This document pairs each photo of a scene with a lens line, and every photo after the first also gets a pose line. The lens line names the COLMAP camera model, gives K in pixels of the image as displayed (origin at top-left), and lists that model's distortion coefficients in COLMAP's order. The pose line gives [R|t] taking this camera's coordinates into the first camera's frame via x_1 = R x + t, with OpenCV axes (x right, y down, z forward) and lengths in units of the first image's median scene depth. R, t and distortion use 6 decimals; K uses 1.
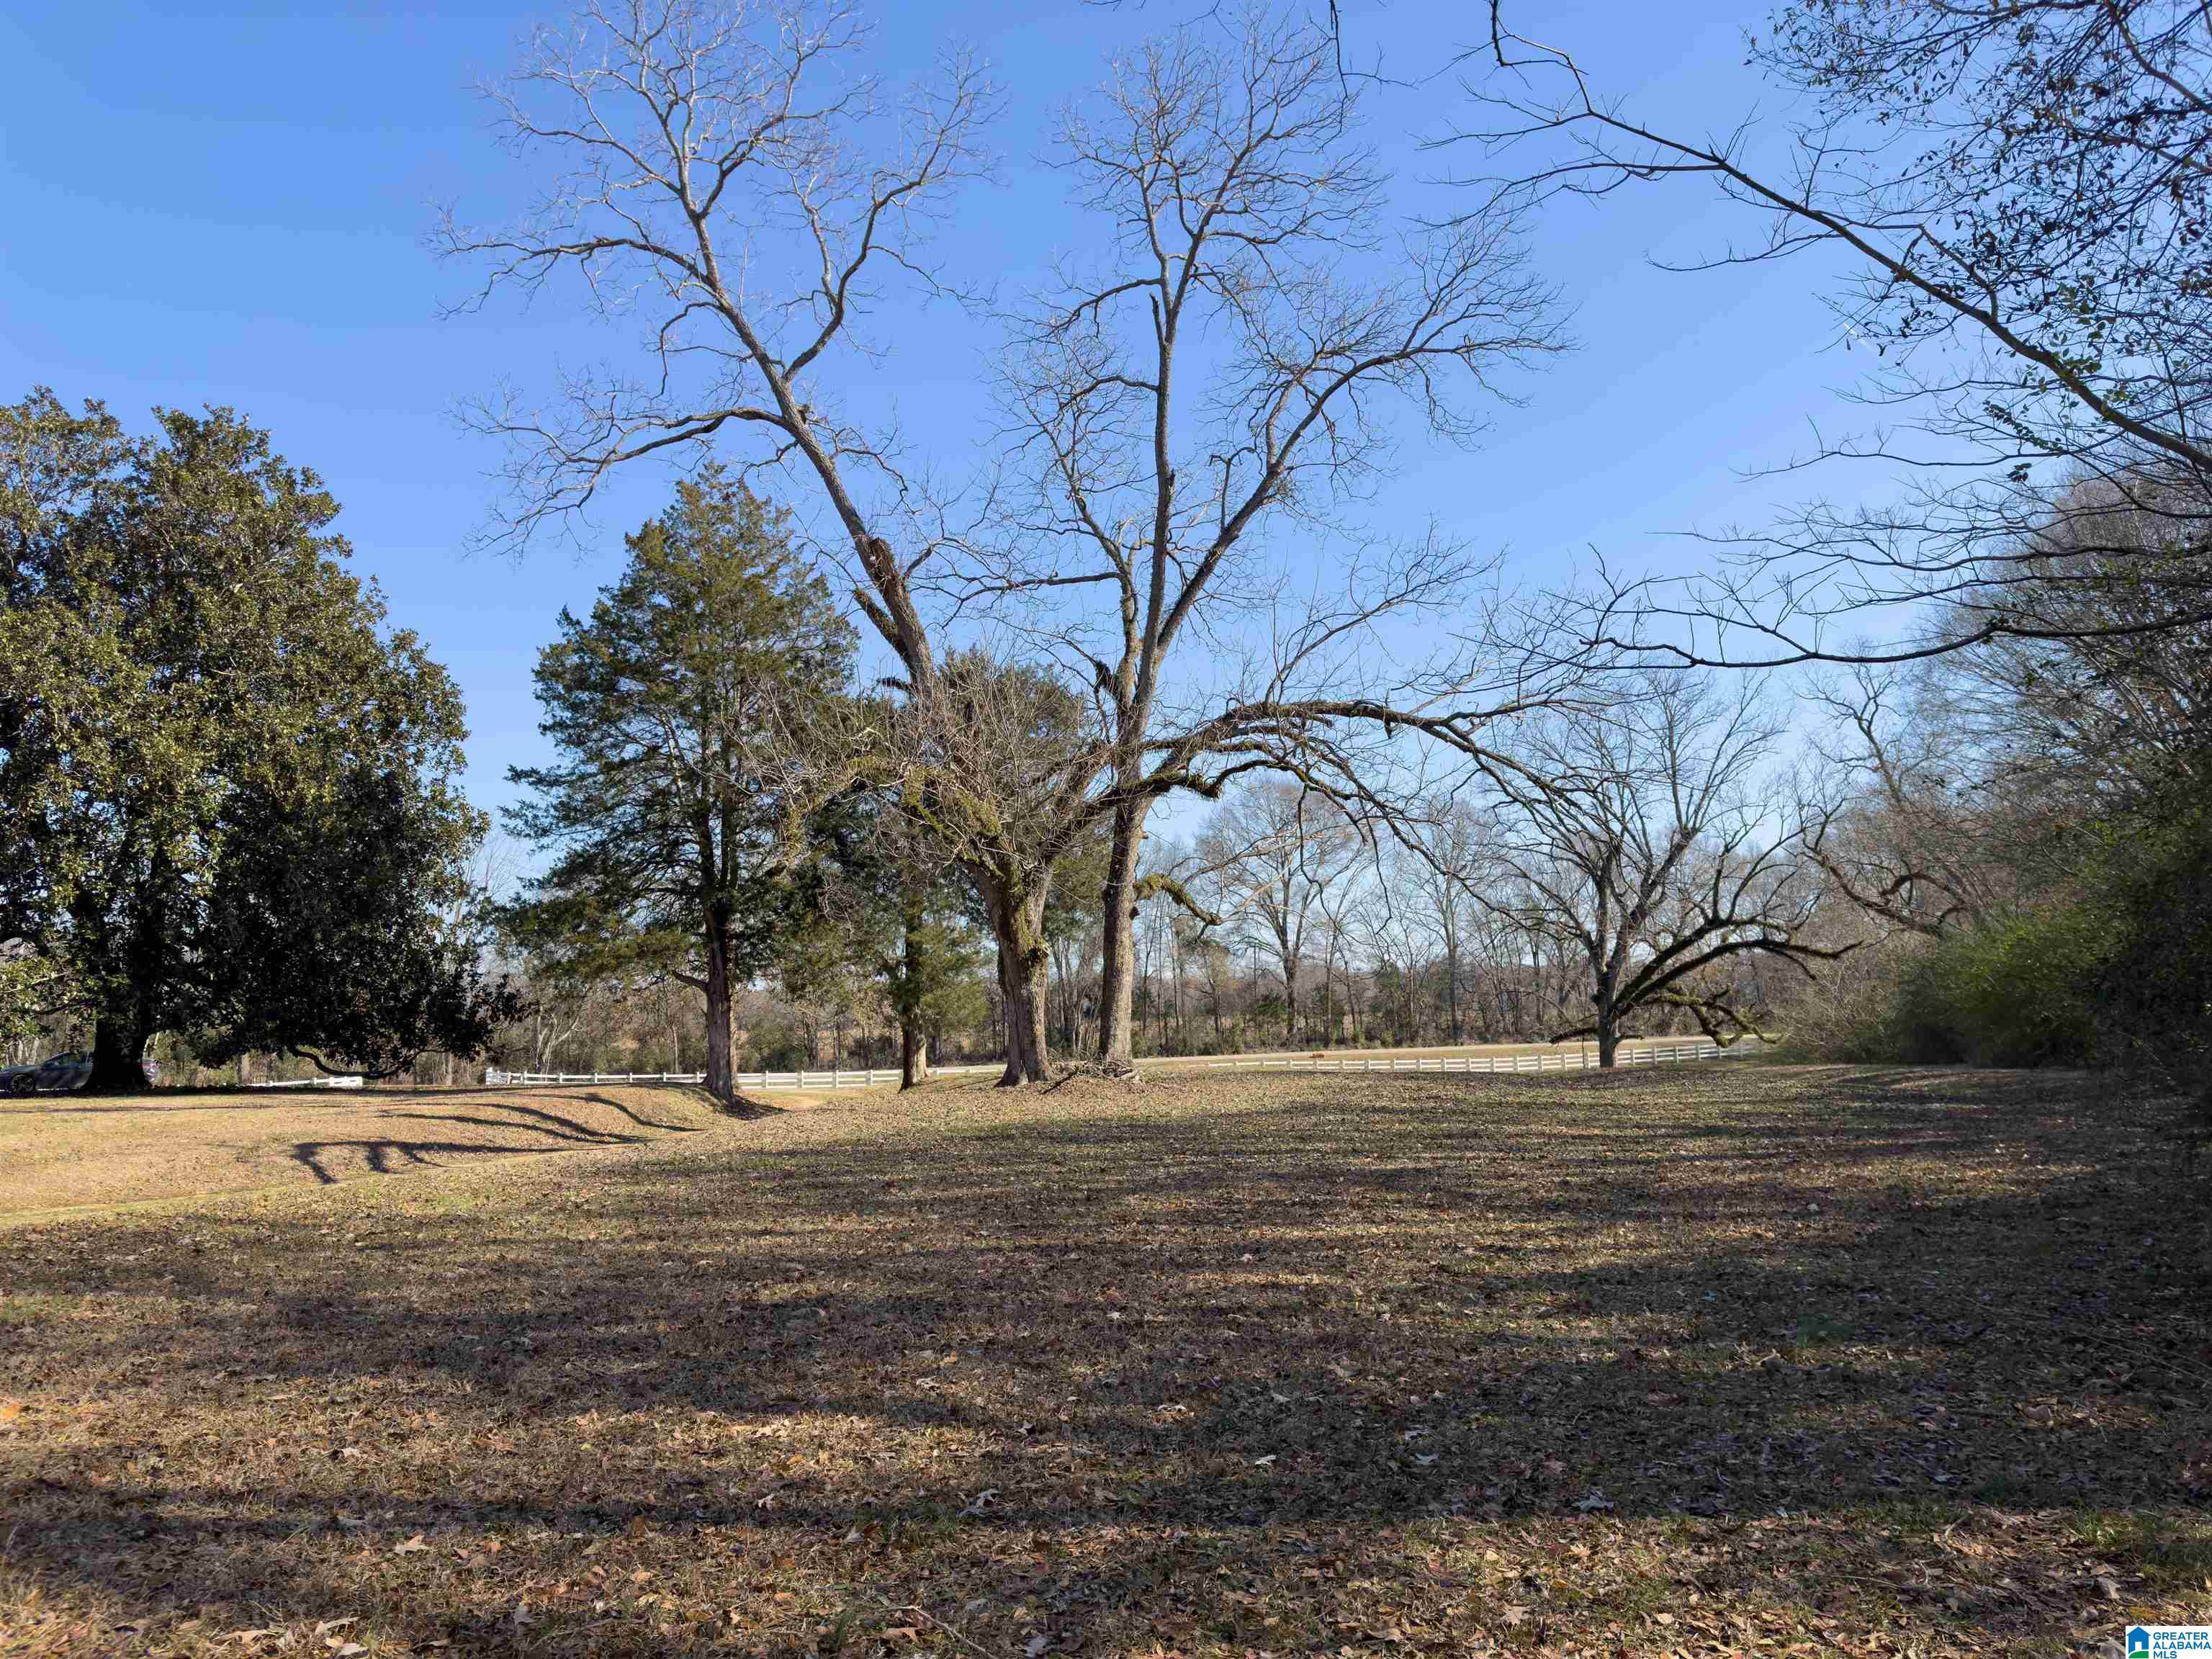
lens RADIAL K [[1534.0, 0, 1115.9], [0, 1534.0, 839.7], [0, 0, 1]] dist [0.037910, -0.041177]
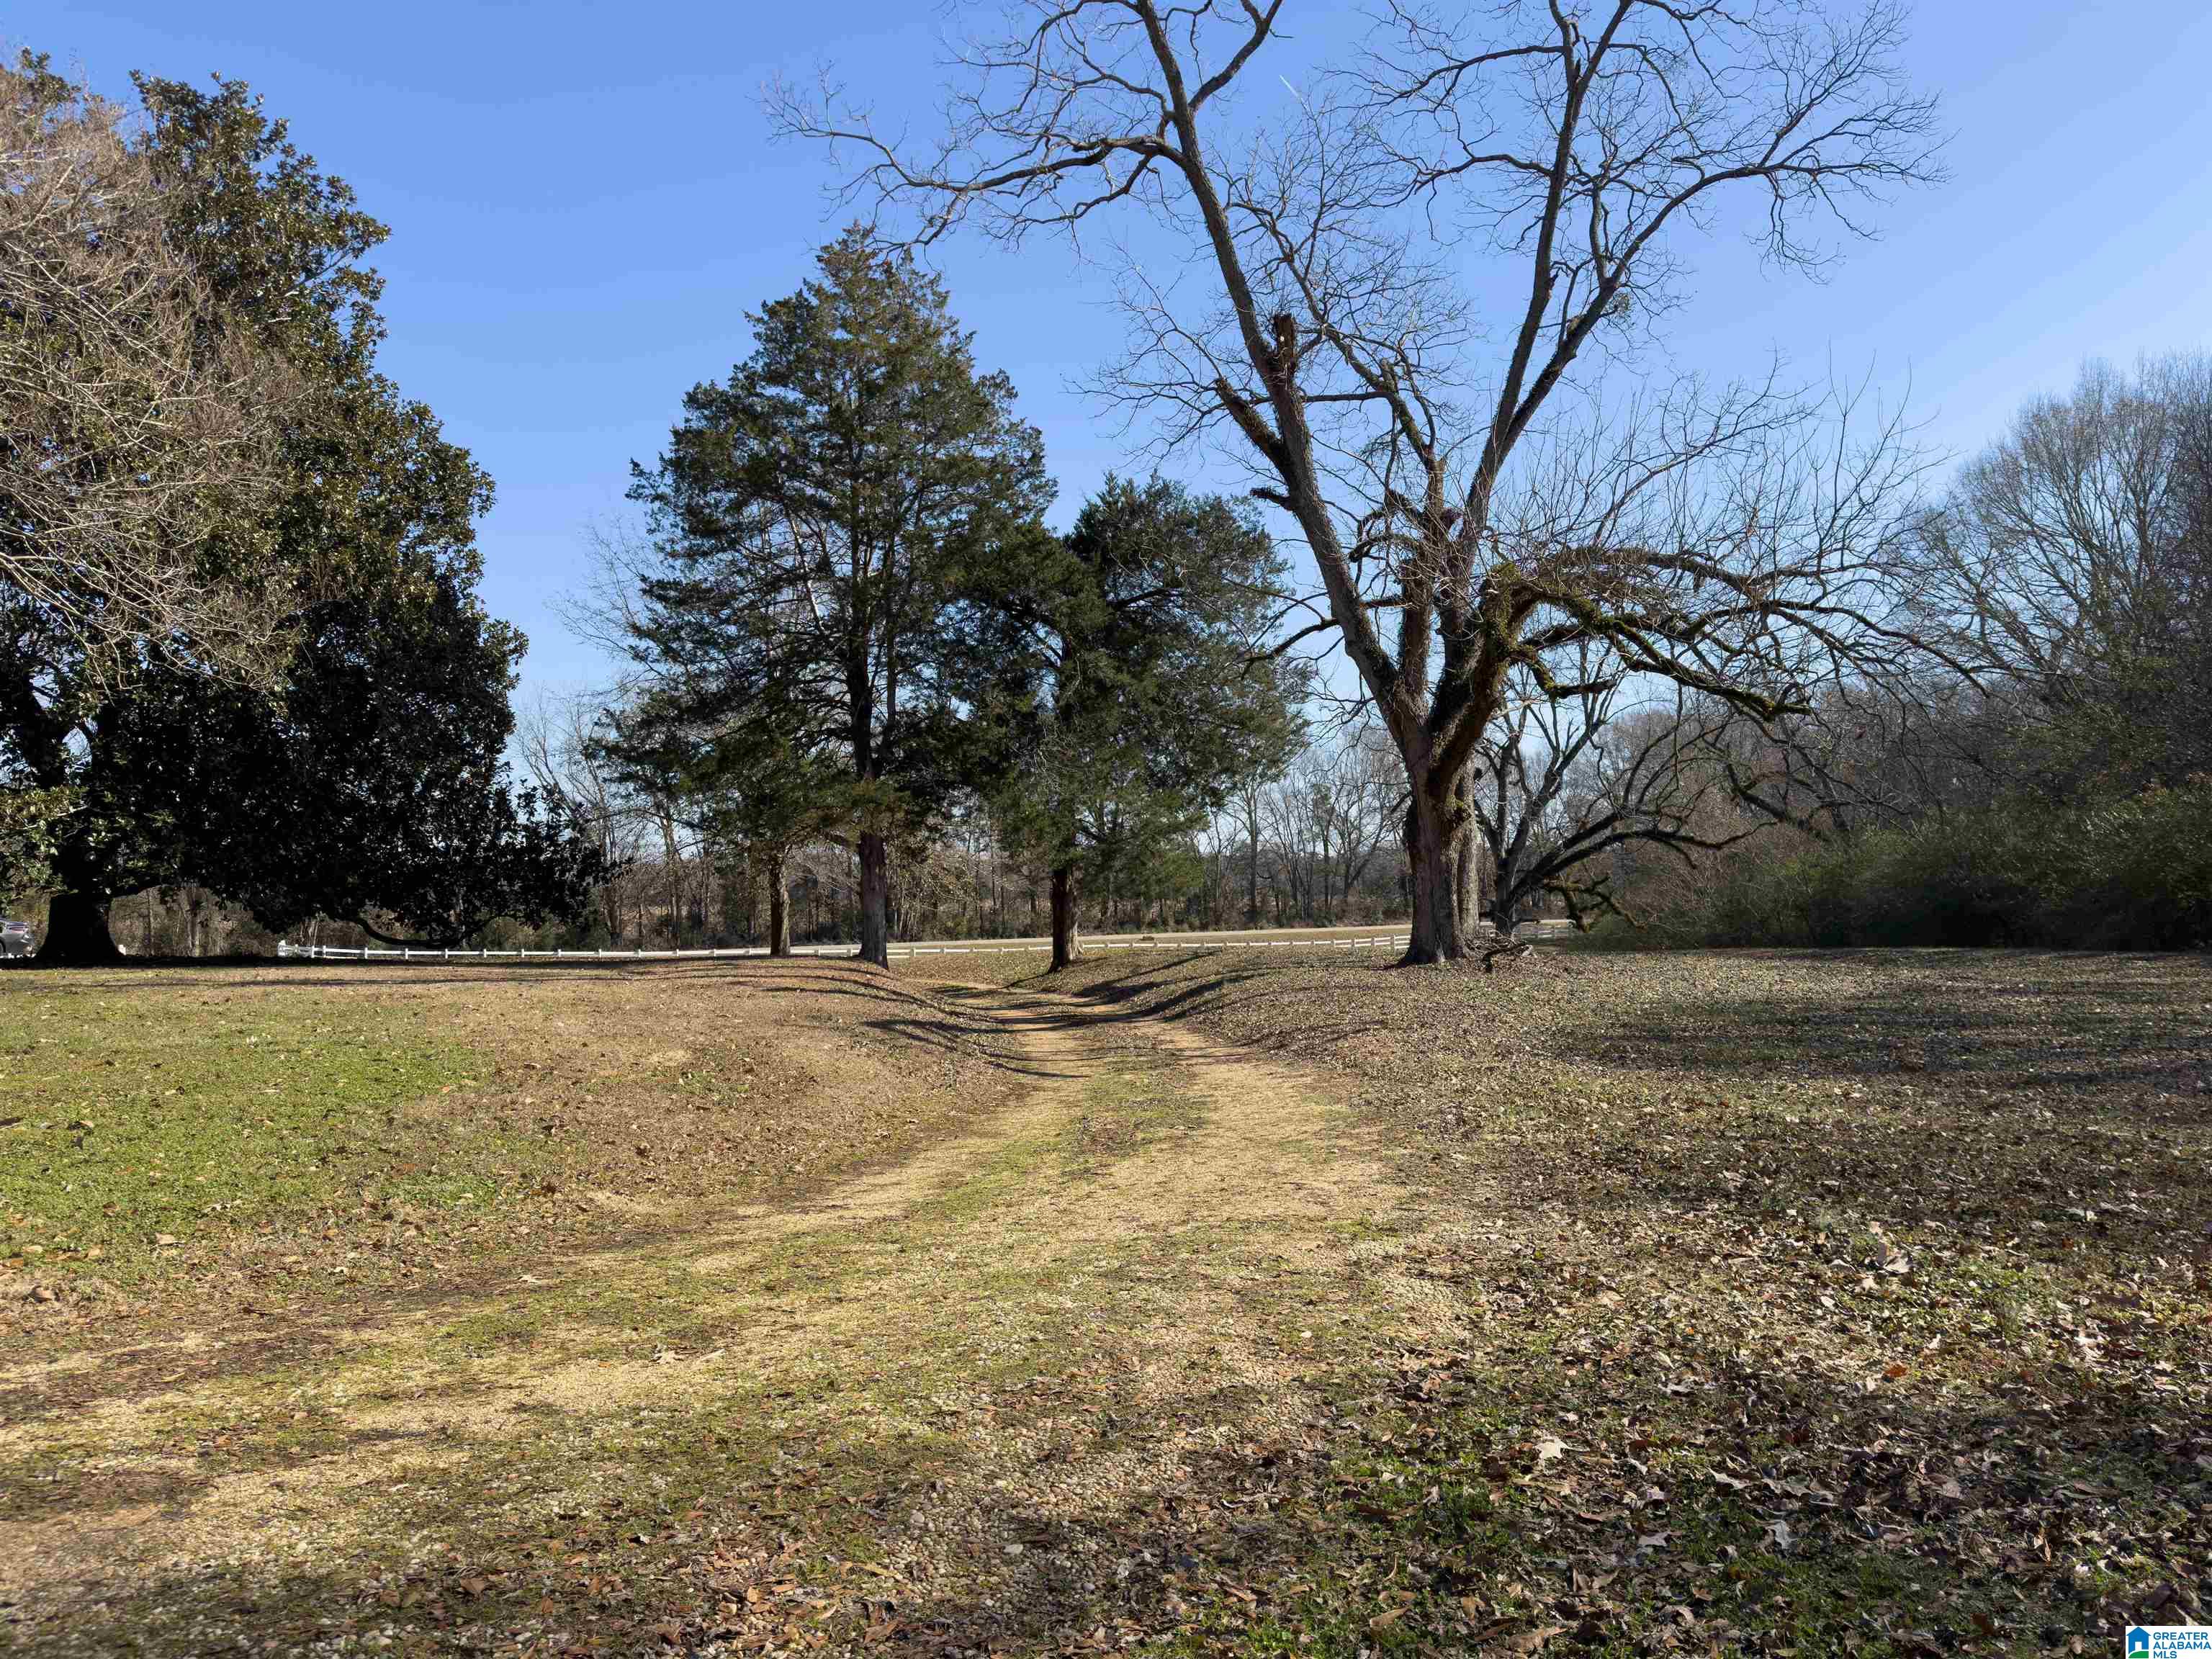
lens RADIAL K [[1534.0, 0, 1099.3], [0, 1534.0, 829.7], [0, 0, 1]] dist [0.037910, -0.041177]
pose [[0.975905, 0.023037, 0.216975, -0.468142], [-0.037719, 0.997251, 0.063772, 0.036881], [-0.214909, -0.070420, 0.974092, 0.200450]]
